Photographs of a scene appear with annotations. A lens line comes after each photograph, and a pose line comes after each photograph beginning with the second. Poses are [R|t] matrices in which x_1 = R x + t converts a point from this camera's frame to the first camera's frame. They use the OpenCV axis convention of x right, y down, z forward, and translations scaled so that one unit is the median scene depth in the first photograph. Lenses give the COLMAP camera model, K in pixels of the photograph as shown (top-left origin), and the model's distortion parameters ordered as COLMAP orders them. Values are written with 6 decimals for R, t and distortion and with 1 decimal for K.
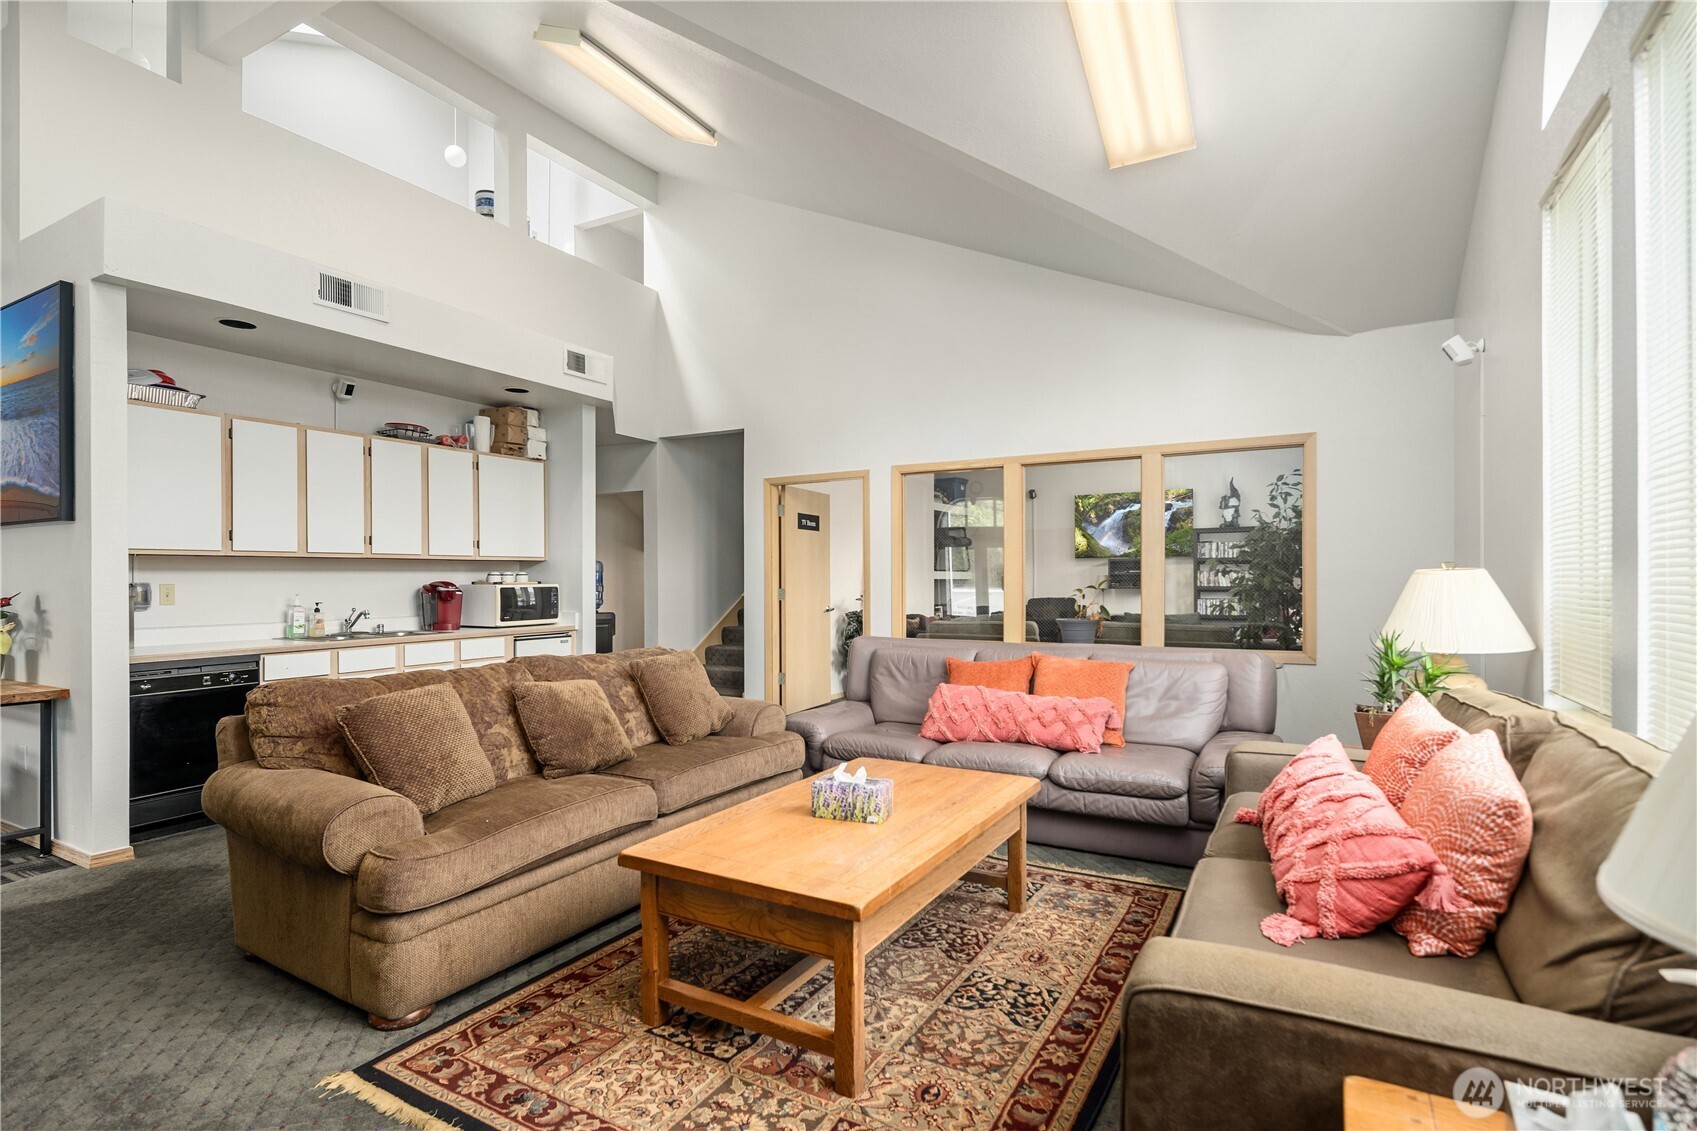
lens RADIAL K [[840.1, 0, 845.7], [0, 840.1, 576.3], [0, 0, 1]] dist [-0.001594, -0.000096]
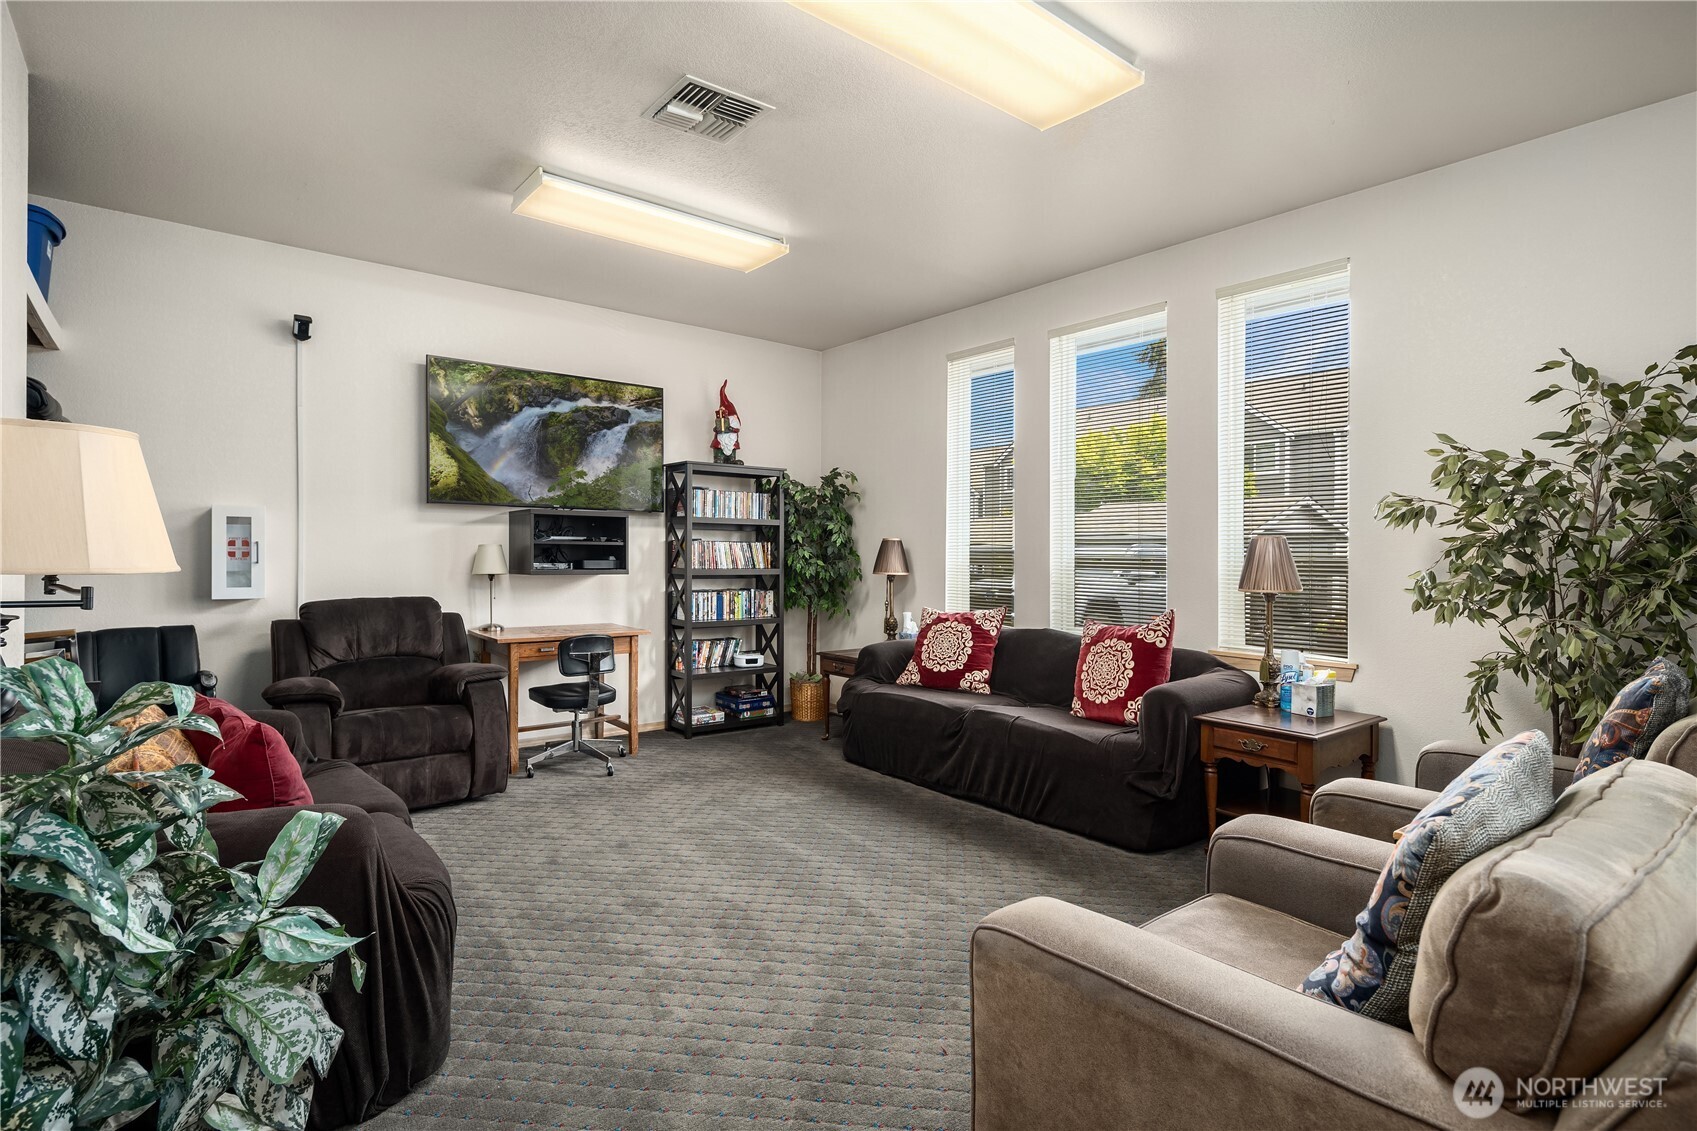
lens RADIAL K [[840.1, 0, 846.0], [0, 840.1, 564.8], [0, 0, 1]] dist [-0.001594, -0.000096]
pose [[0.374901, 0.001871, 0.927063, -0.047455], [-0.011391, 0.999932, 0.002588, 0.006896], [-0.926995, -0.011530, 0.374897, 0.652436]]
